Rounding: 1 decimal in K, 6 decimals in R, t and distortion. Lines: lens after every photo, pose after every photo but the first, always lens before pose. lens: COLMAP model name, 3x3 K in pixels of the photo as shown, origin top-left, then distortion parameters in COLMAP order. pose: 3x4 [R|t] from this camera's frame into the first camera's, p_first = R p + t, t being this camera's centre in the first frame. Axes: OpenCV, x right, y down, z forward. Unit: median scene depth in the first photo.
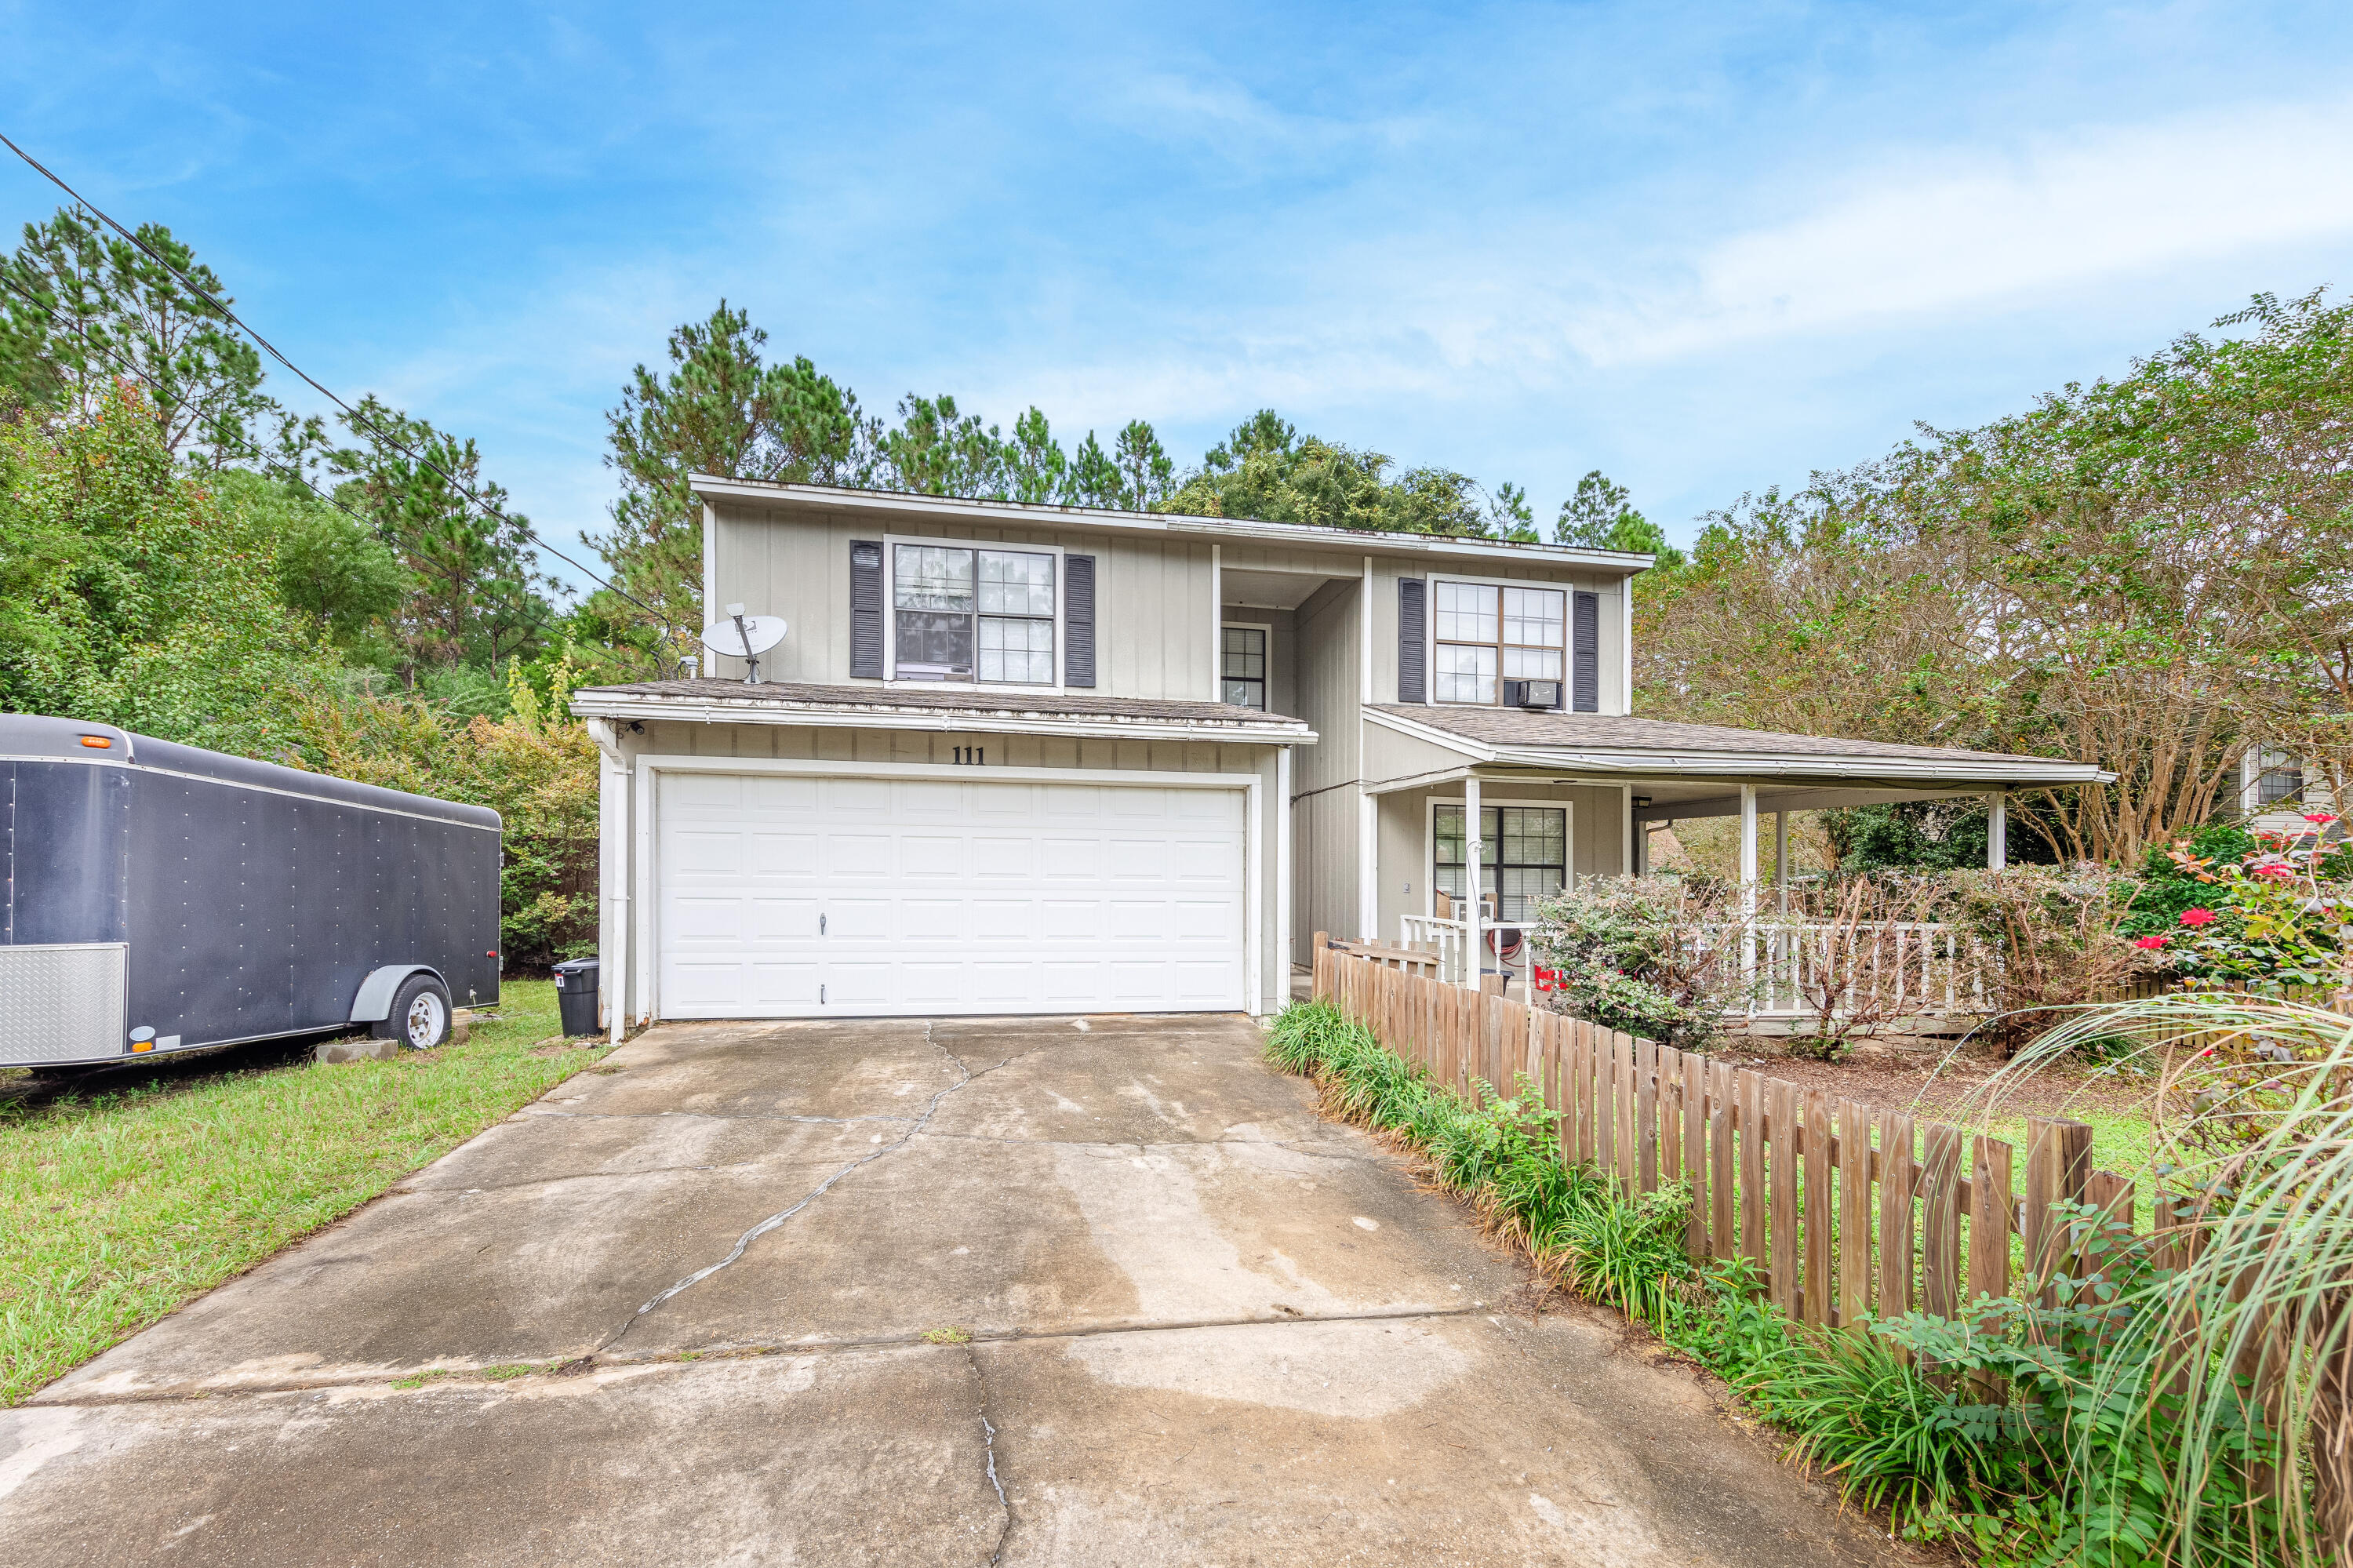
lens RADIAL K [[1002.5, 0, 1189.5], [0, 1002.5, 788.6], [0, 0, 1]] dist [0.007440, -0.000744]
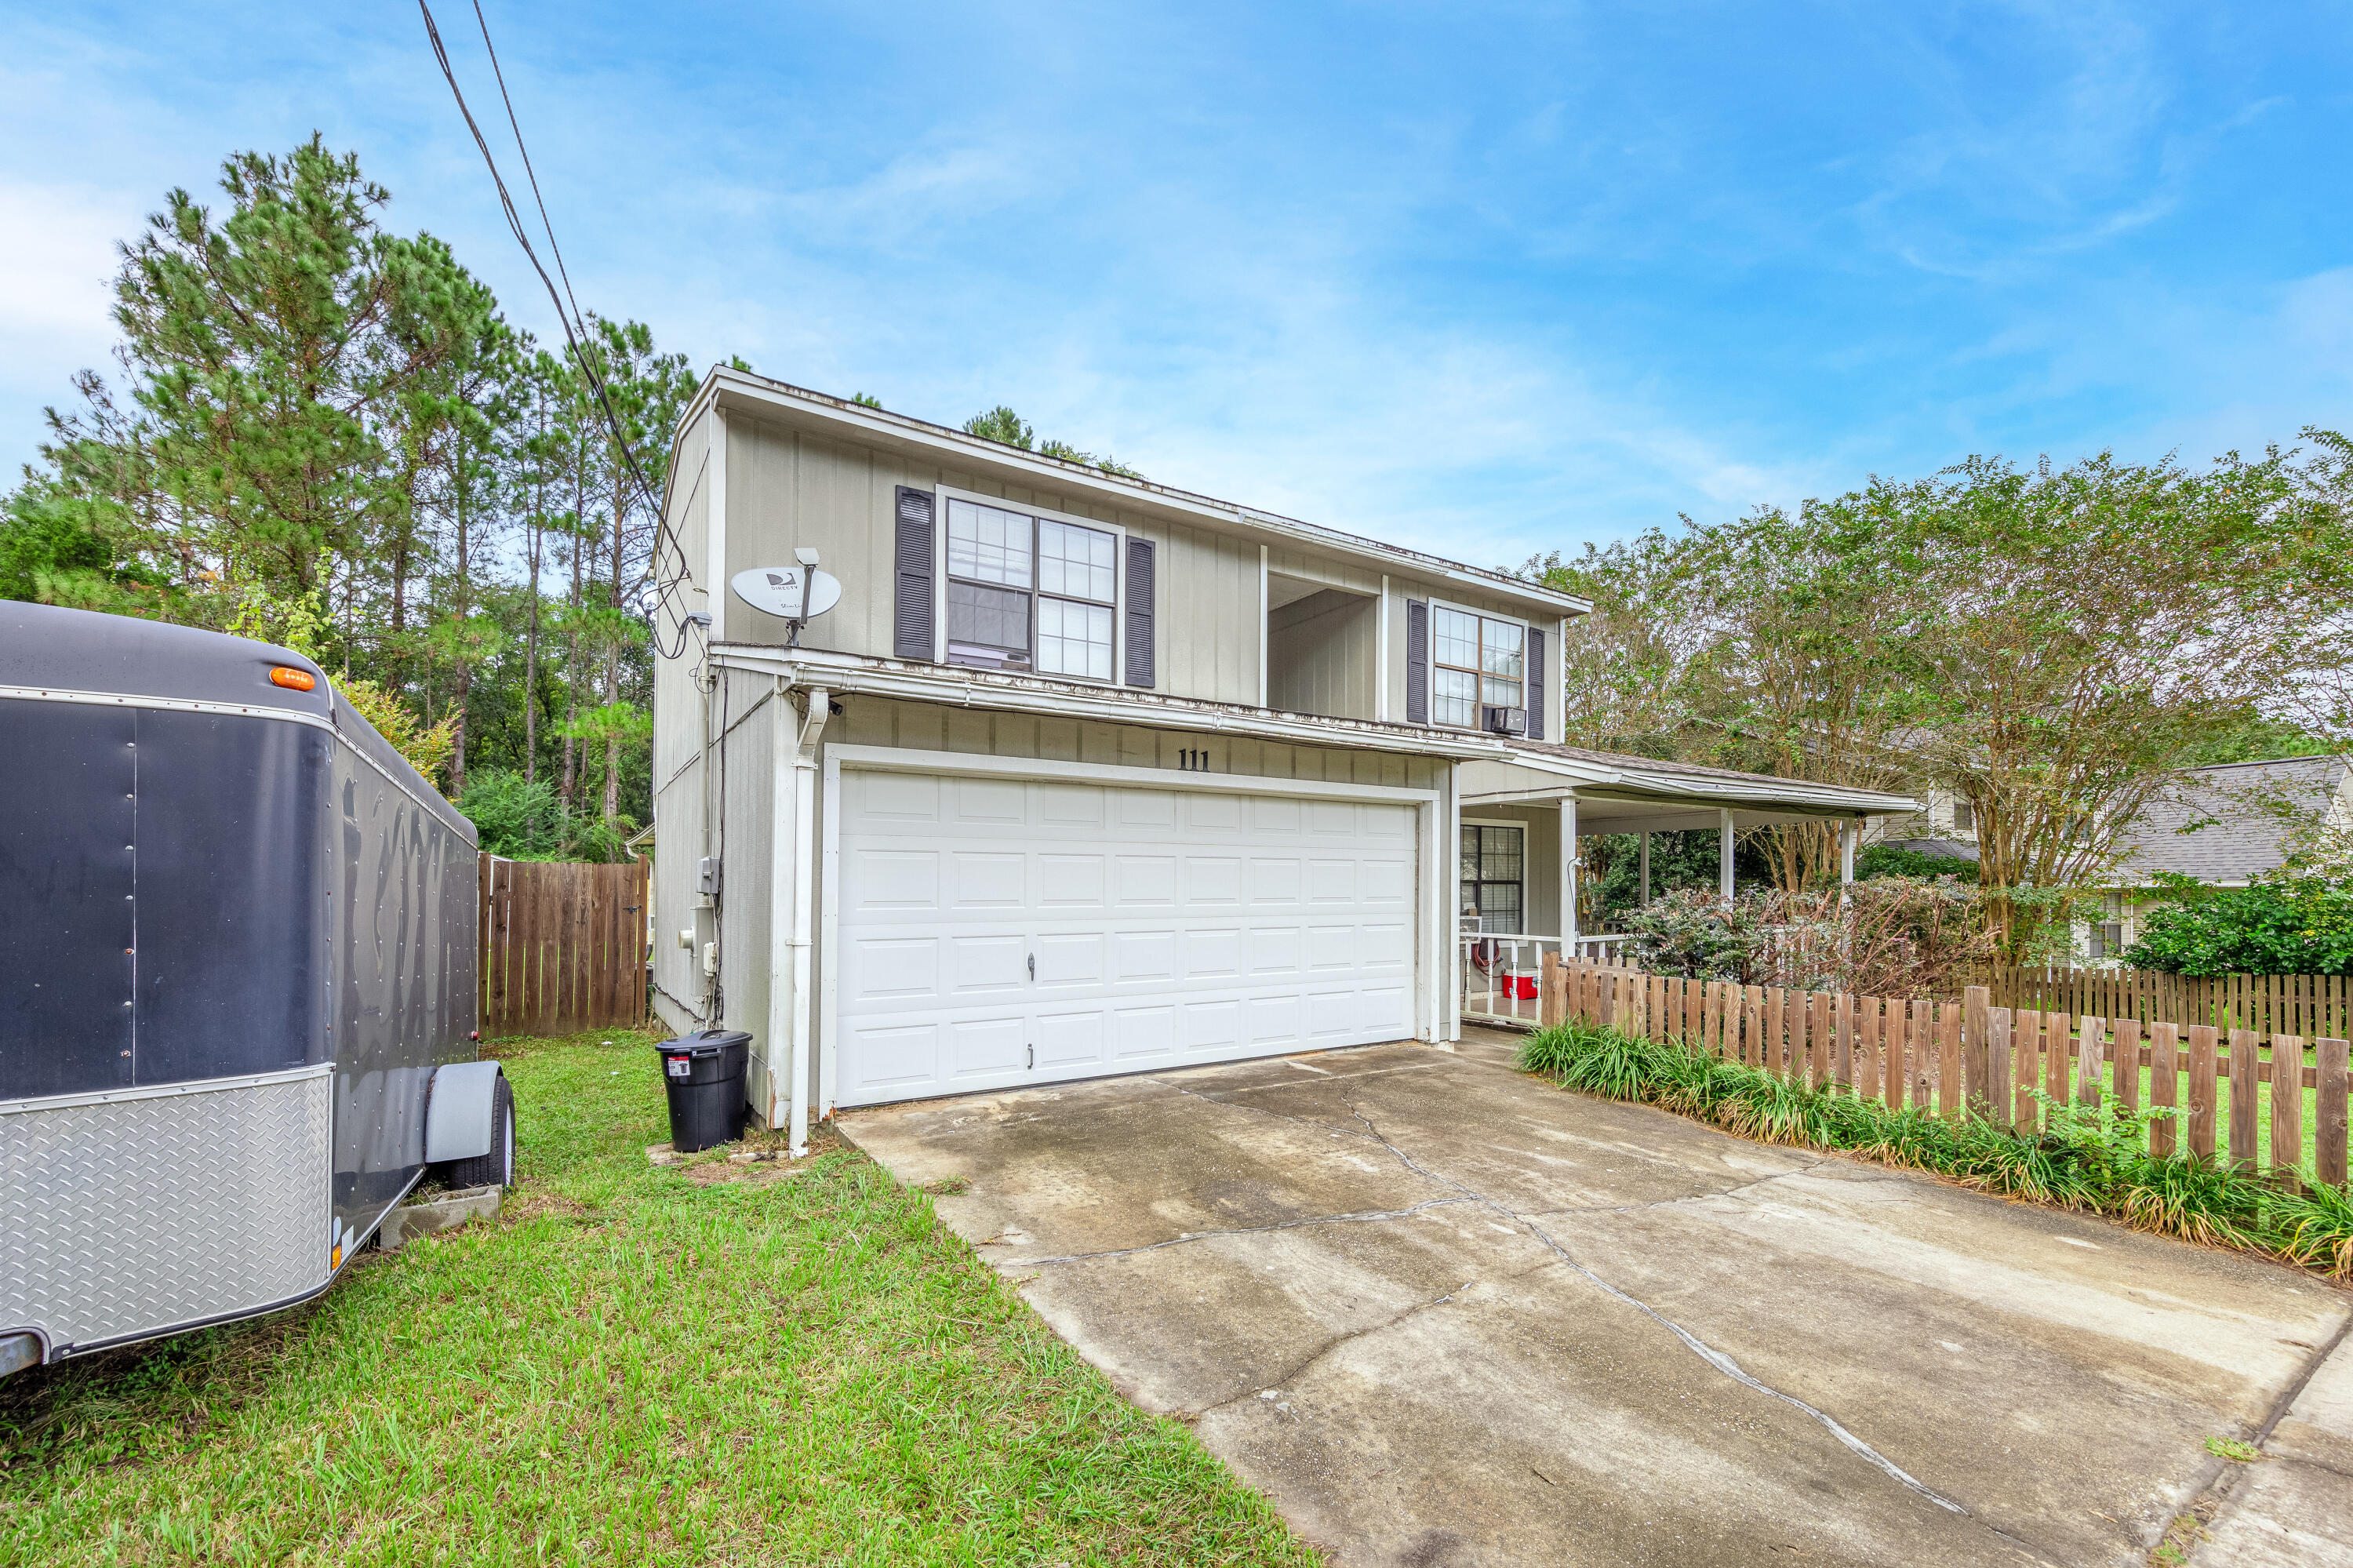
lens RADIAL K [[1002.5, 0, 1177.7], [0, 1002.5, 793.2], [0, 0, 1]] dist [0.007440, -0.000744]
pose [[0.918895, 0.023039, 0.393828, -0.444277], [-0.018709, 0.999715, -0.014833, 0.005990], [-0.394057, 0.006262, 0.919065, 0.176826]]
